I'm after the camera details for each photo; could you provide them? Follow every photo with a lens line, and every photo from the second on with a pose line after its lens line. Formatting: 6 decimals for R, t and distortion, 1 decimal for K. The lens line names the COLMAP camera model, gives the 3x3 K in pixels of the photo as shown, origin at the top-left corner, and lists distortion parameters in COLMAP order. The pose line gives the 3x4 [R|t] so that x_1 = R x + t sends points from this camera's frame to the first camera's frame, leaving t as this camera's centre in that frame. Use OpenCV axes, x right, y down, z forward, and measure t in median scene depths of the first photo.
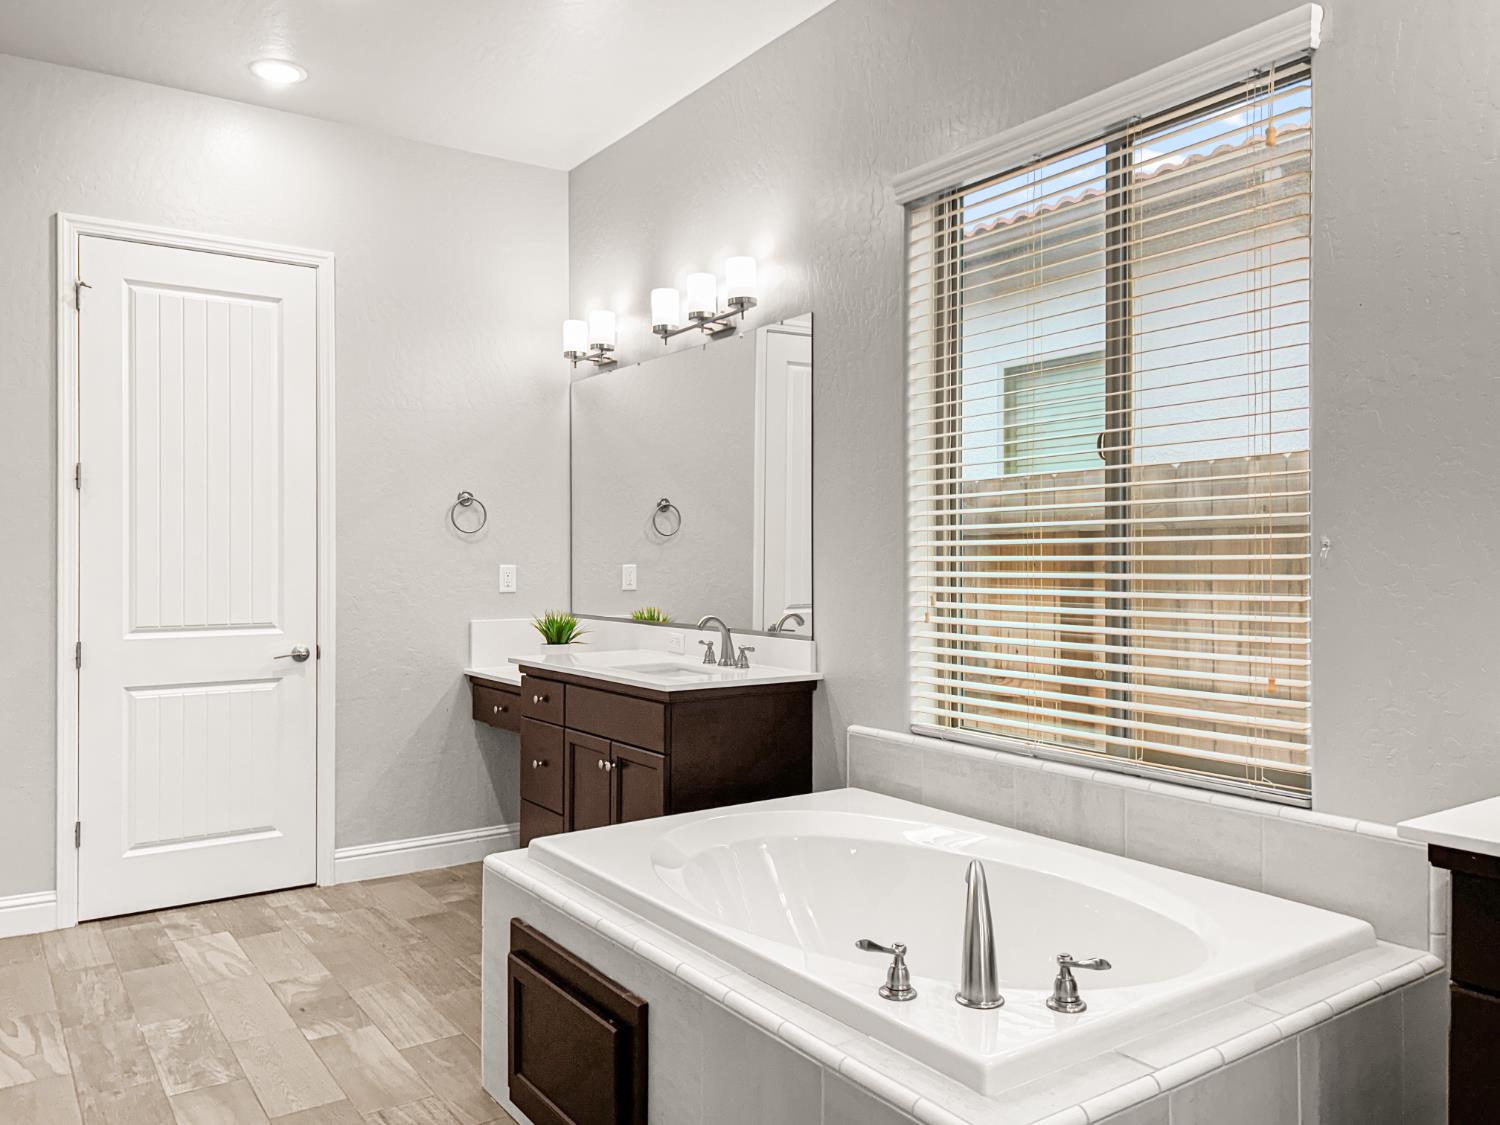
lens RADIAL K [[1115.7, 0, 750.0], [0, 1115.7, 562.5], [0, 0, 1]] dist [-0.055194, 0.048741]
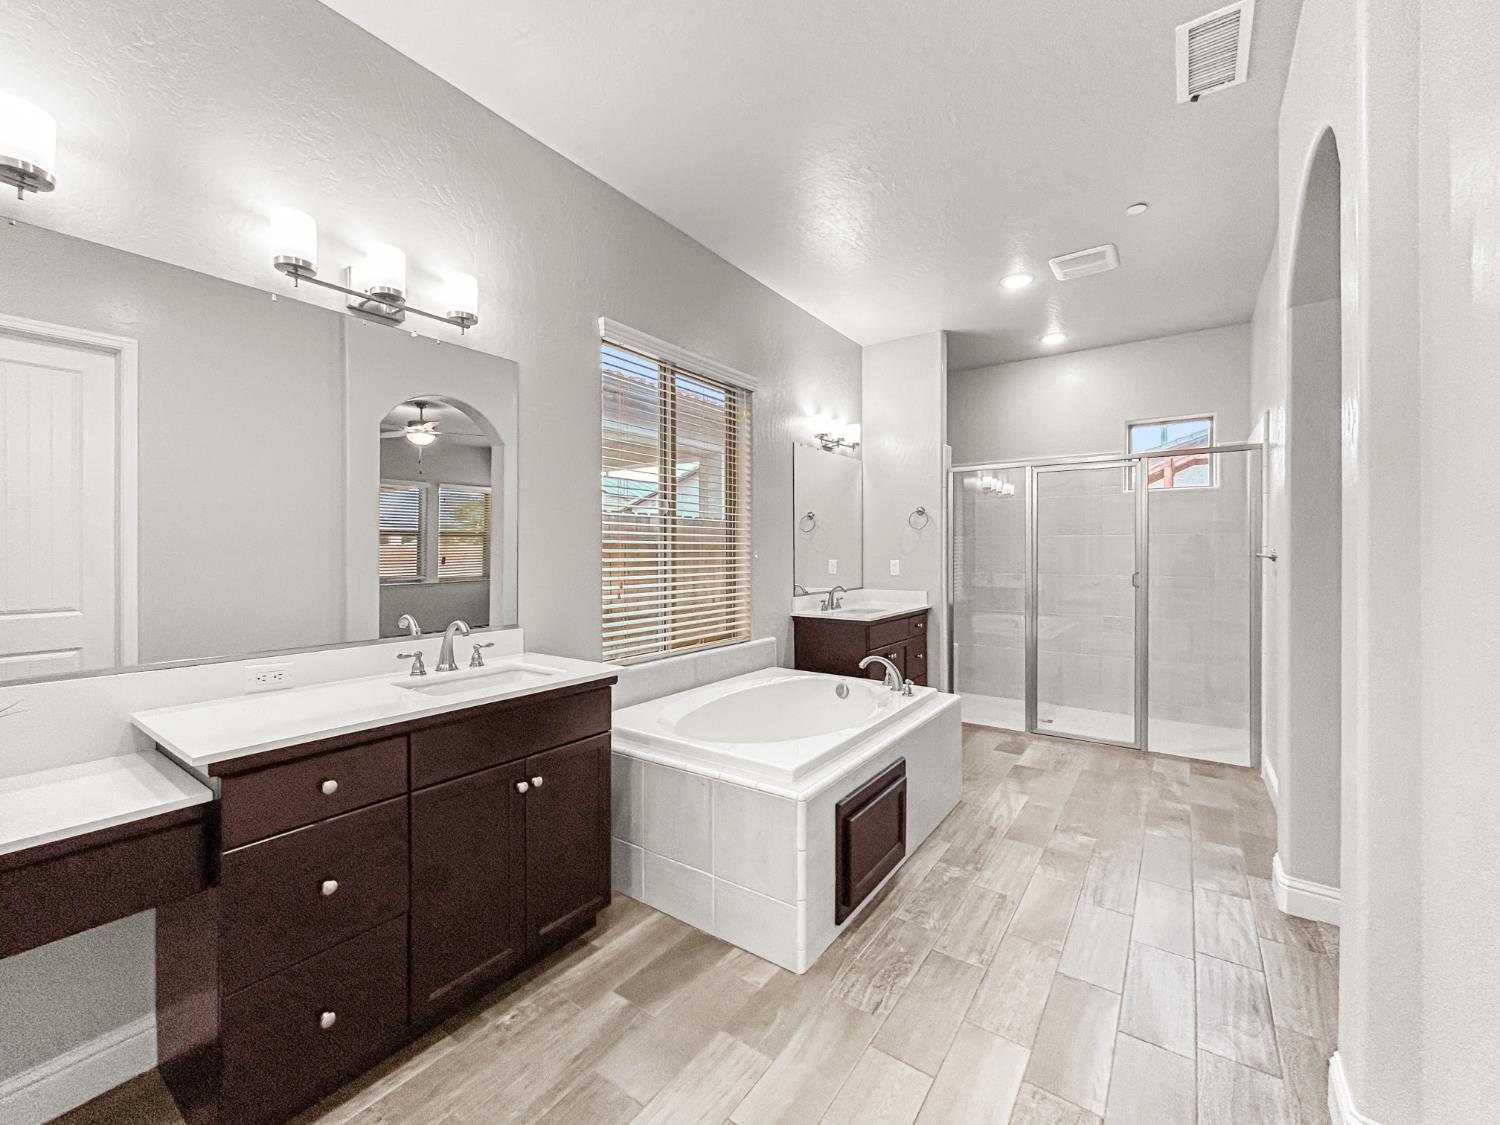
lens RADIAL K [[604.5, 0, 746.1], [0, 604.5, 568.8], [0, 0, 1]] dist [-0.000464, -0.000107]
pose [[-0.326747, -0.017383, 0.944952, -0.858289], [0.017187, 0.999556, 0.024331, -0.011707], [-0.944956, 0.024191, -0.326303, 1.254834]]
